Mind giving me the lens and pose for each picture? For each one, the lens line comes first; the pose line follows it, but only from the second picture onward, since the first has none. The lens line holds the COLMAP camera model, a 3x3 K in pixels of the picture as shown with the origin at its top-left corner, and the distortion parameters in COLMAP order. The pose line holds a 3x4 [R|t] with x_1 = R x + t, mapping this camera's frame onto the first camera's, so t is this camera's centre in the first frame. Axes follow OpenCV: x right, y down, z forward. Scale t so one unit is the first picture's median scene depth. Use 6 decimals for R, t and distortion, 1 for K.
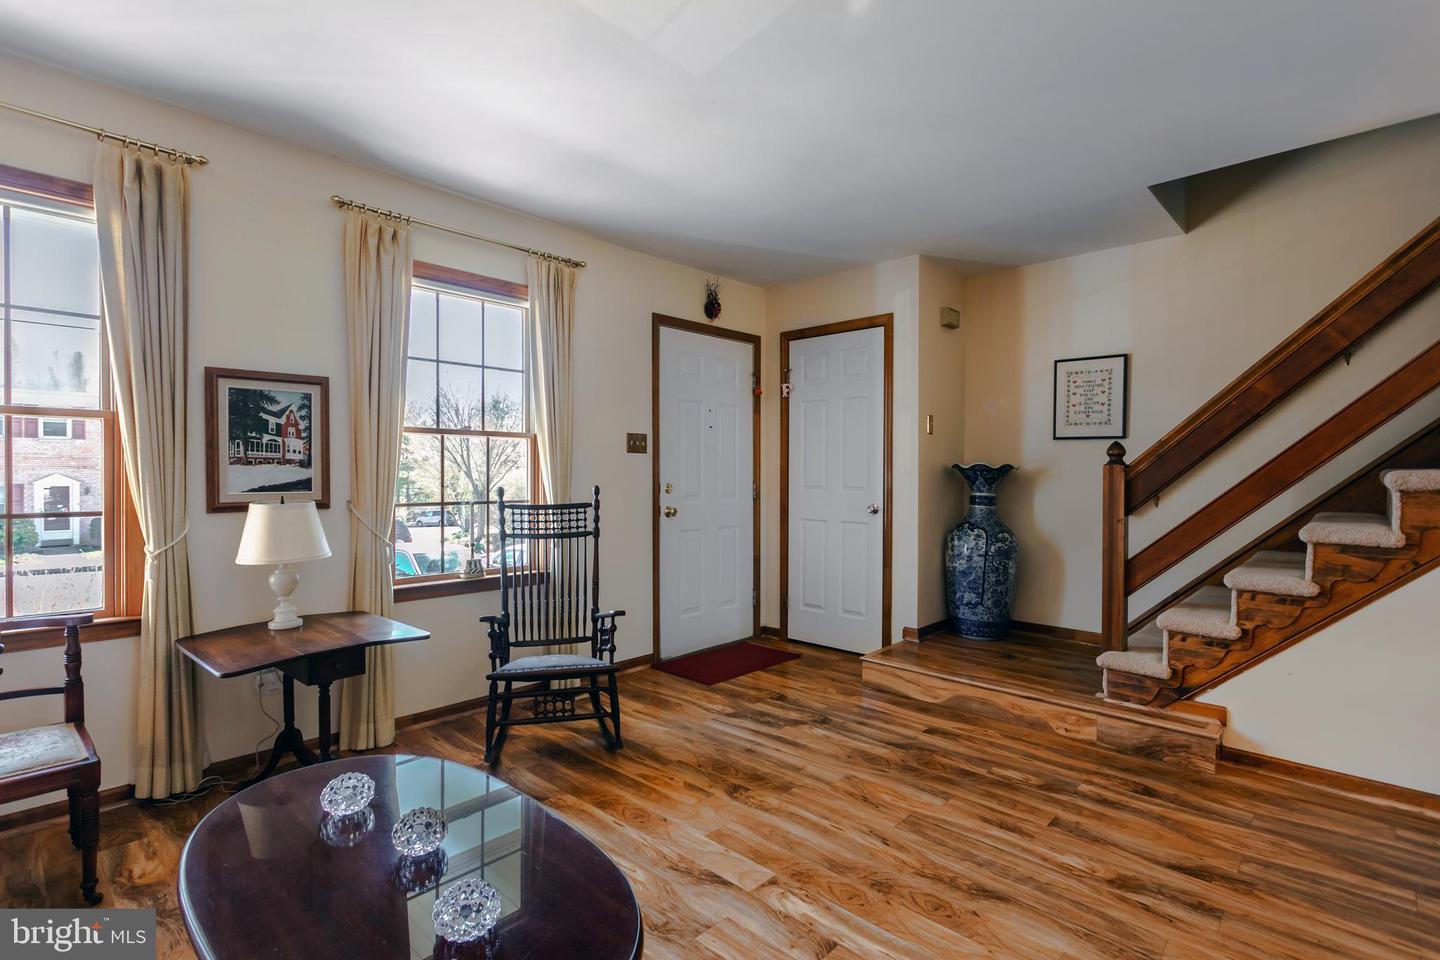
lens RADIAL K [[693.0, 0, 700.7], [0, 693.0, 484.5], [0, 0, 1]] dist [0.003027, 0.000607]
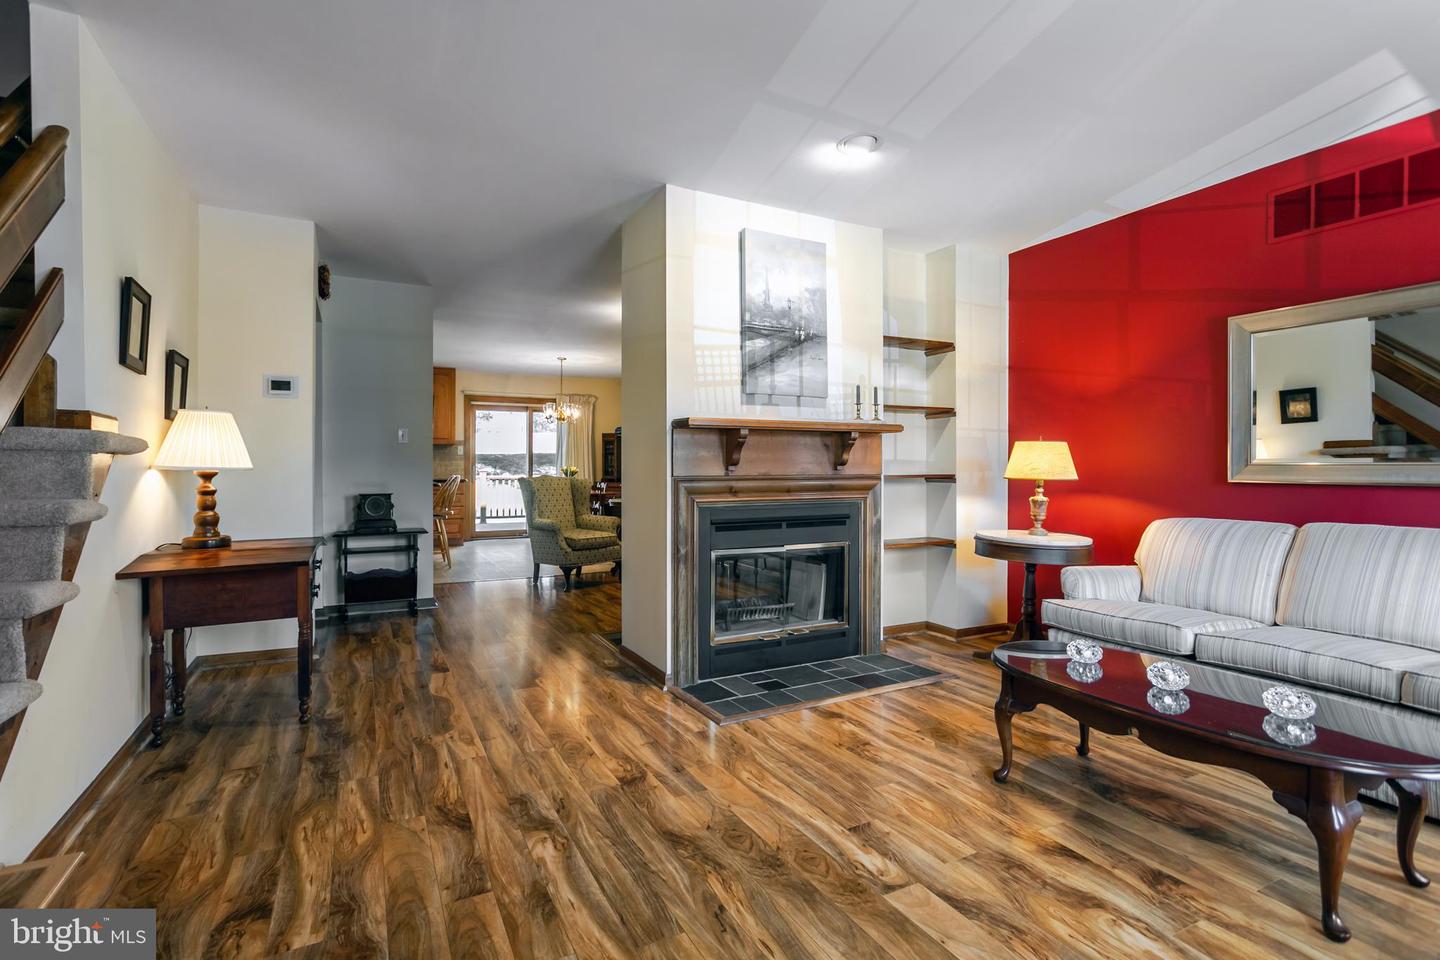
lens RADIAL K [[682.1, 0, 699.4], [0, 682.1, 471.9], [0, 0, 1]] dist [-0.001551, 0.000088]
pose [[-0.945868, -0.005812, 0.324499, 0.037790], [-0.000421, 0.999861, 0.016681, 0.018208], [-0.324551, 0.015641, -0.945739, 1.331905]]
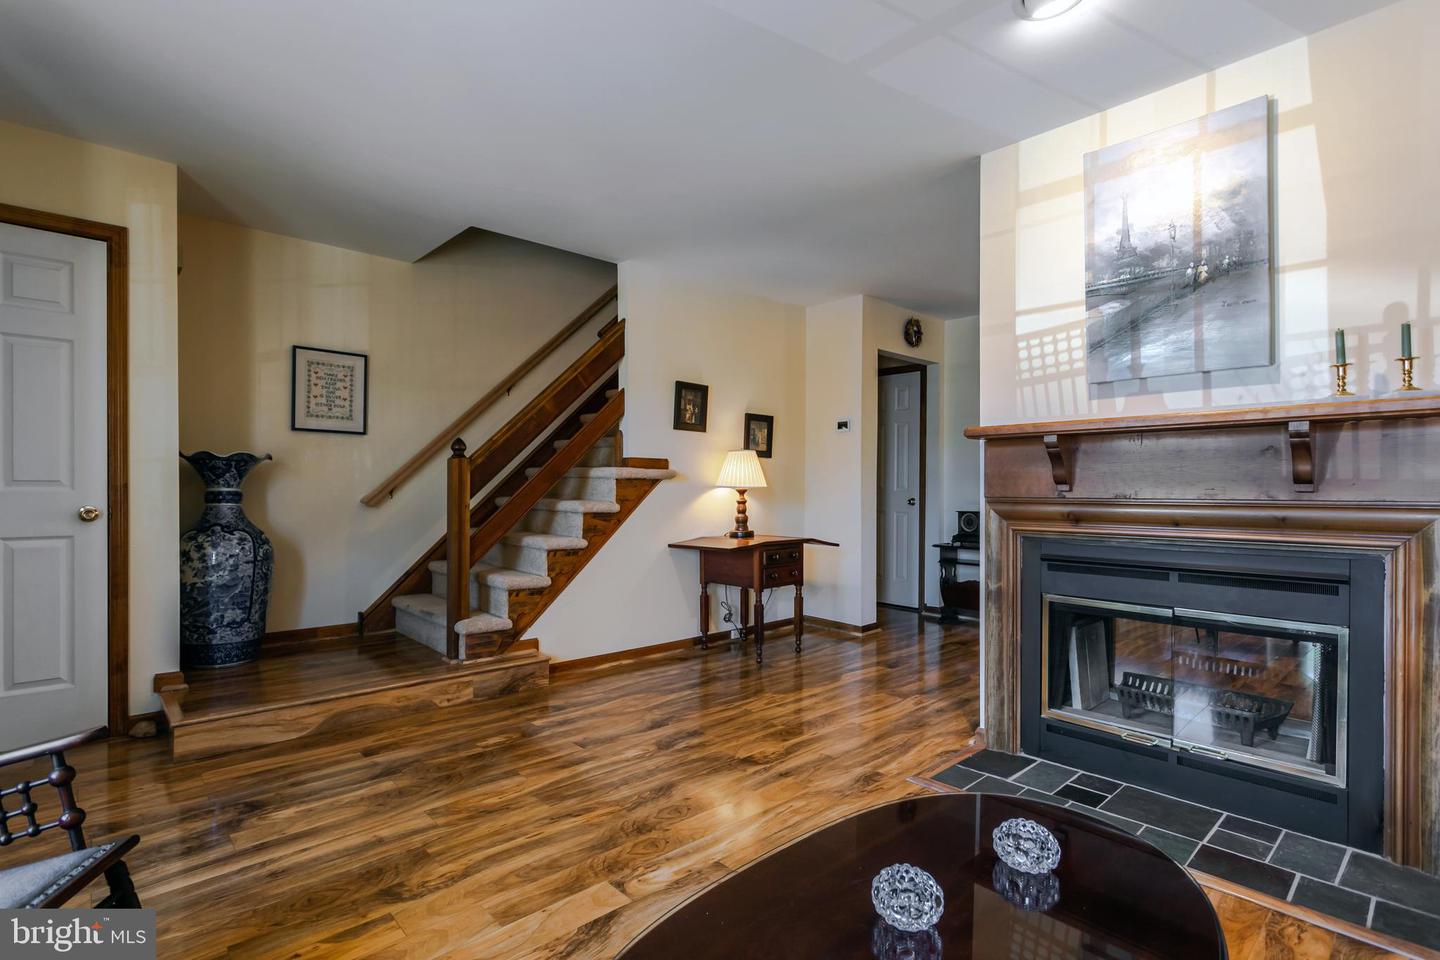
lens RADIAL K [[688.4, 0, 709.6], [0, 688.4, 494.9], [0, 0, 1]] dist [0.004577, 0.000460]
pose [[0.066214, -0.017091, 0.997659, -0.572668], [0.011431, 0.999801, 0.016369, 0.020282], [-0.997740, 0.010320, 0.066396, 0.568423]]
